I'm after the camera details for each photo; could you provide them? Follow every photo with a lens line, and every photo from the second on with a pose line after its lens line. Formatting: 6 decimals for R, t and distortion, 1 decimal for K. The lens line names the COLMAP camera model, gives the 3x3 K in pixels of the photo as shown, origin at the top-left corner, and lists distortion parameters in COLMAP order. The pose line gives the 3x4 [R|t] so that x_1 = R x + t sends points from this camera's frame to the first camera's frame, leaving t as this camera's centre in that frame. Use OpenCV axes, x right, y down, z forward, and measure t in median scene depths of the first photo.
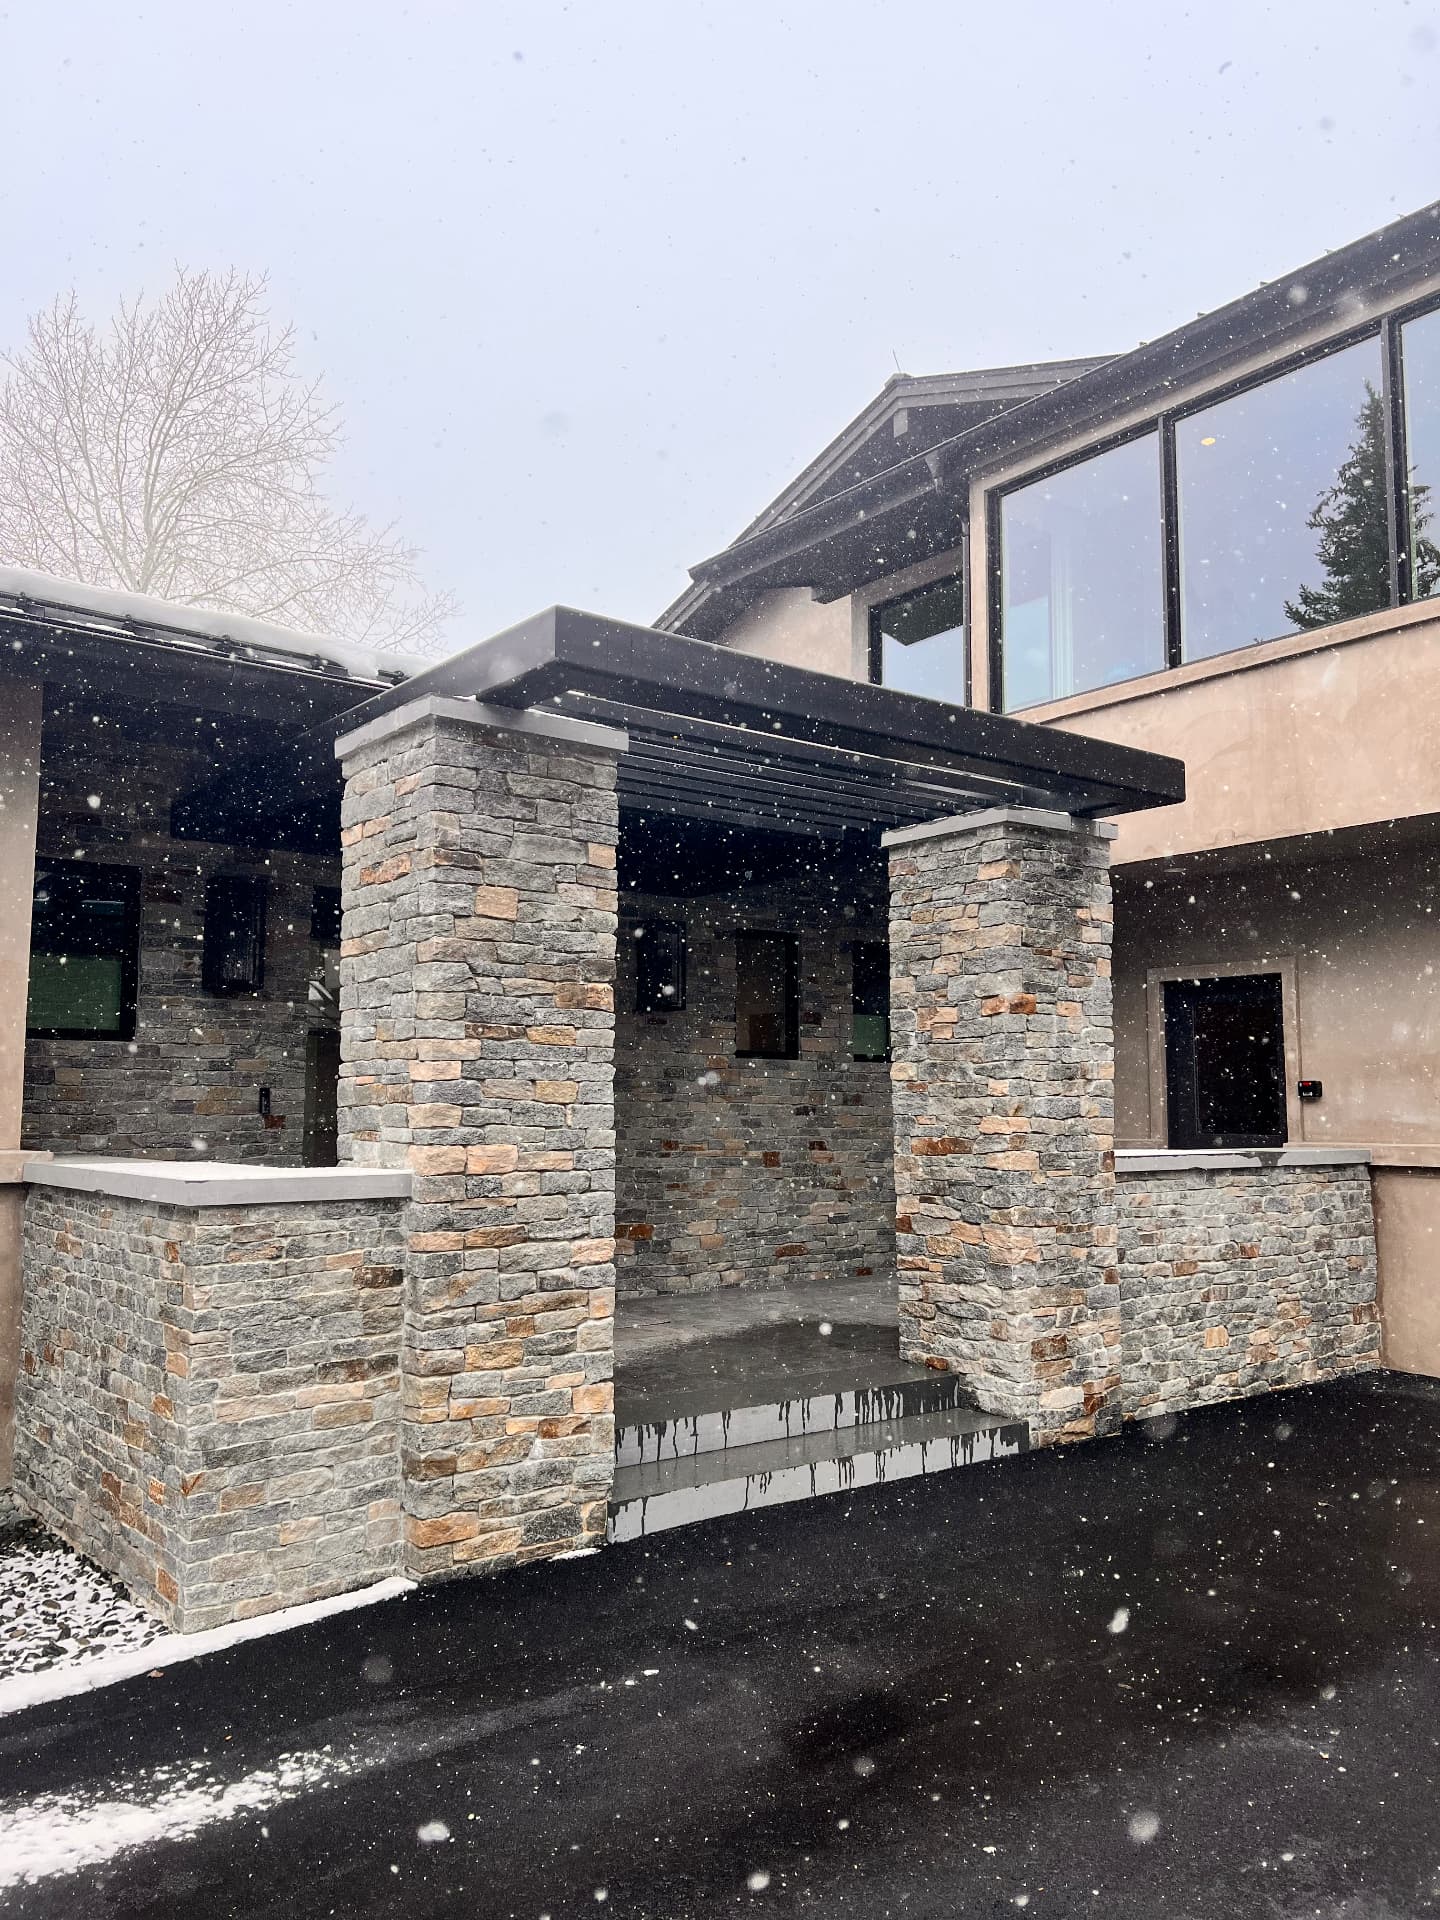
lens RADIAL K [[1441.4, 0, 720.0], [0, 1441.4, 960.0], [0, 0, 1]] dist [0.098158, -0.000074]
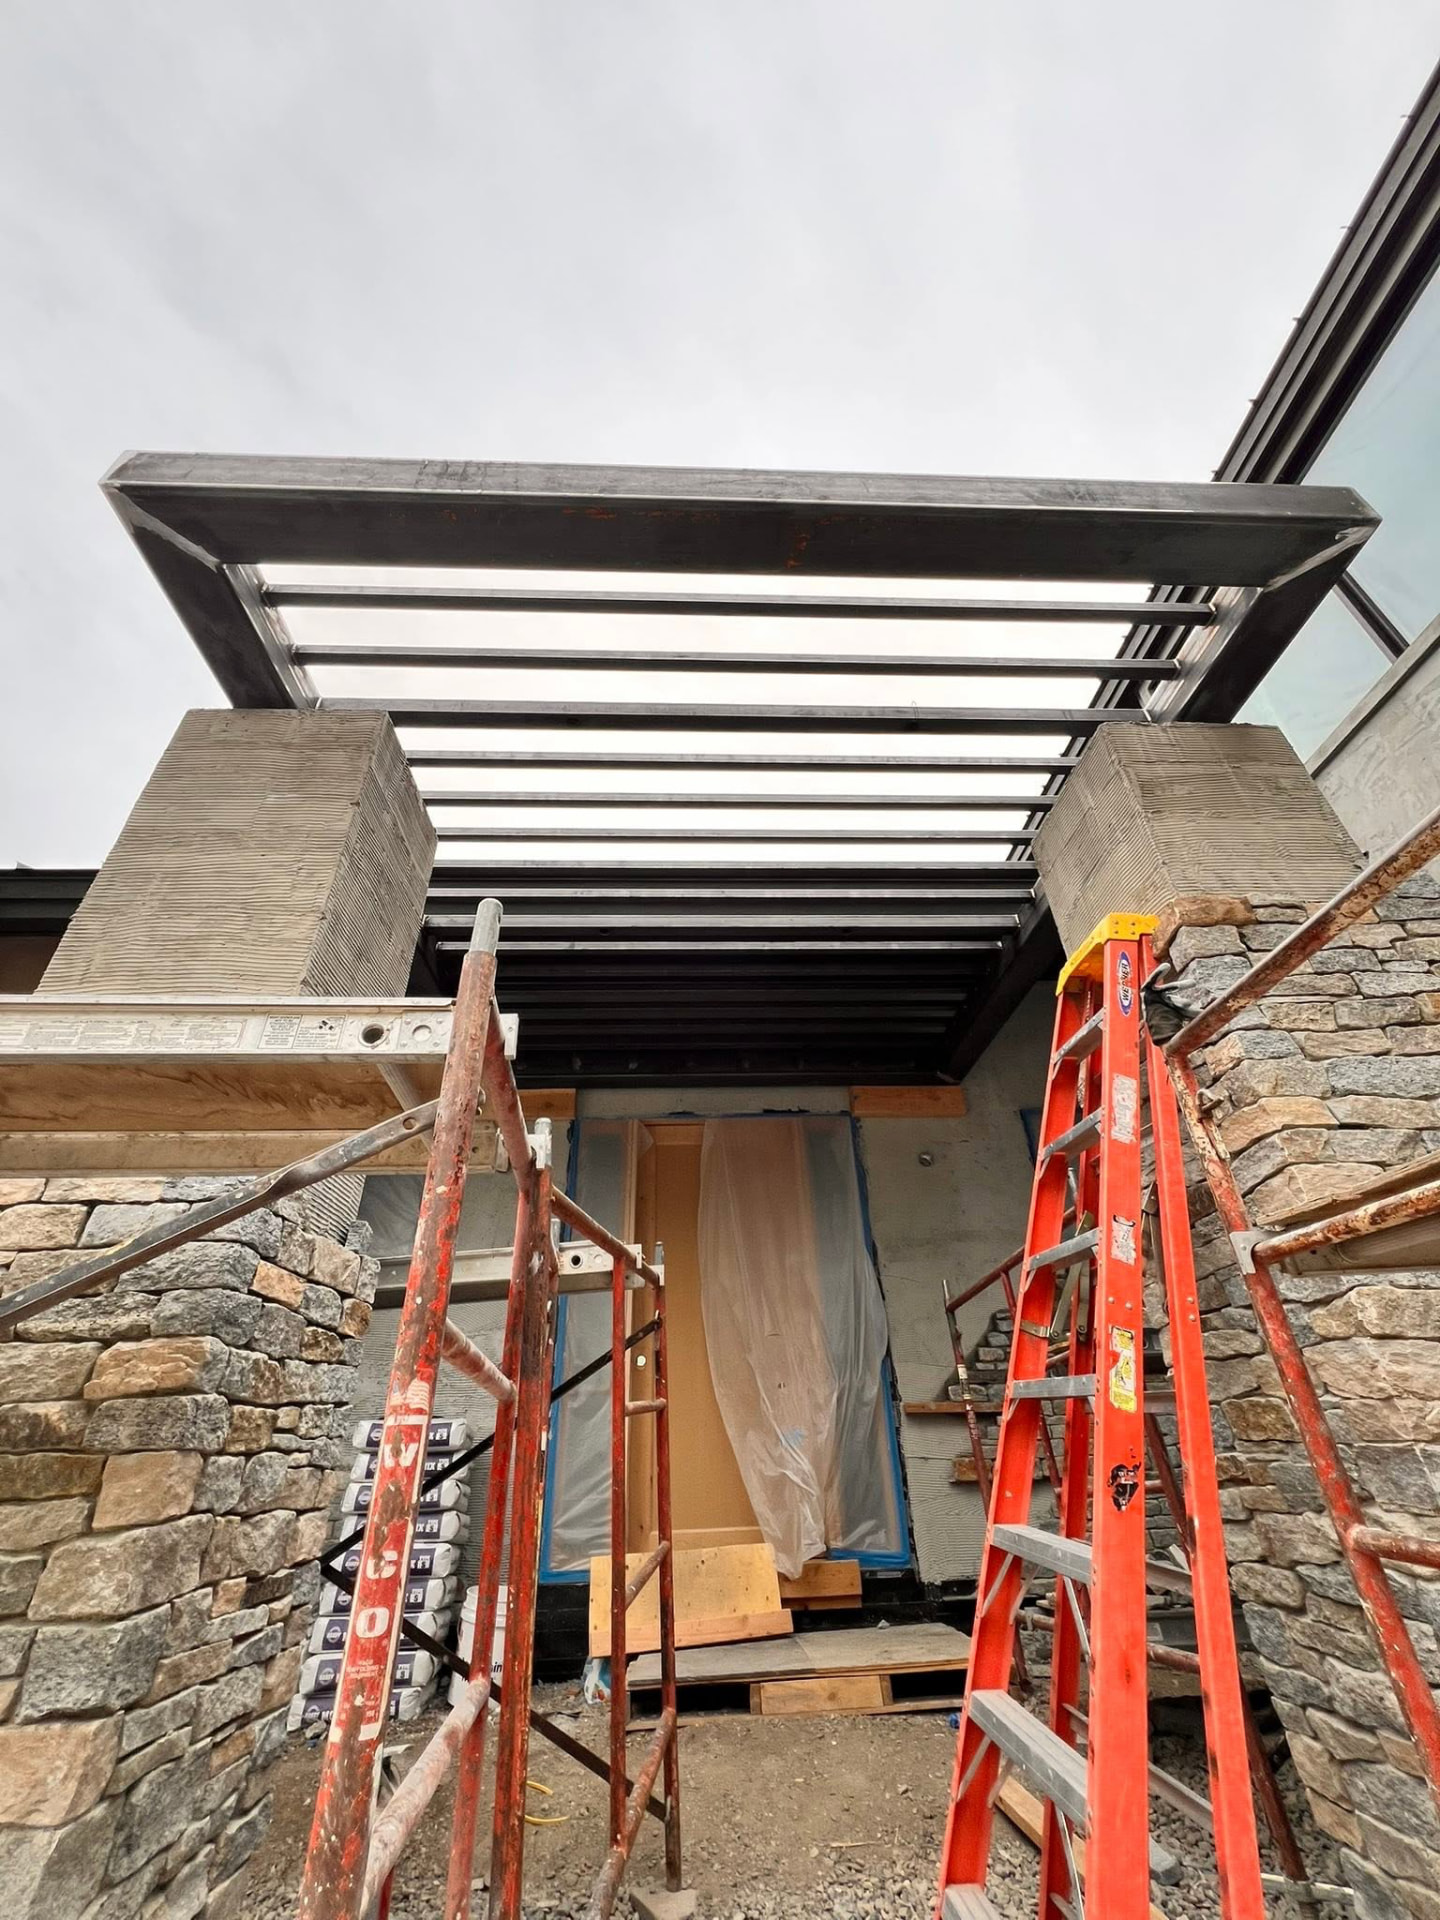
lens RADIAL K [[761.0, 0, 720.0], [0, 761.0, 960.0], [0, 0, 1]] dist [0.001114, 0.000272]
pose [[0.811572, -0.339732, -0.475325, 0.193669], [0.092076, 0.877765, -0.470159, 0.176622], [0.576952, 0.337802, 0.743651, 0.700562]]
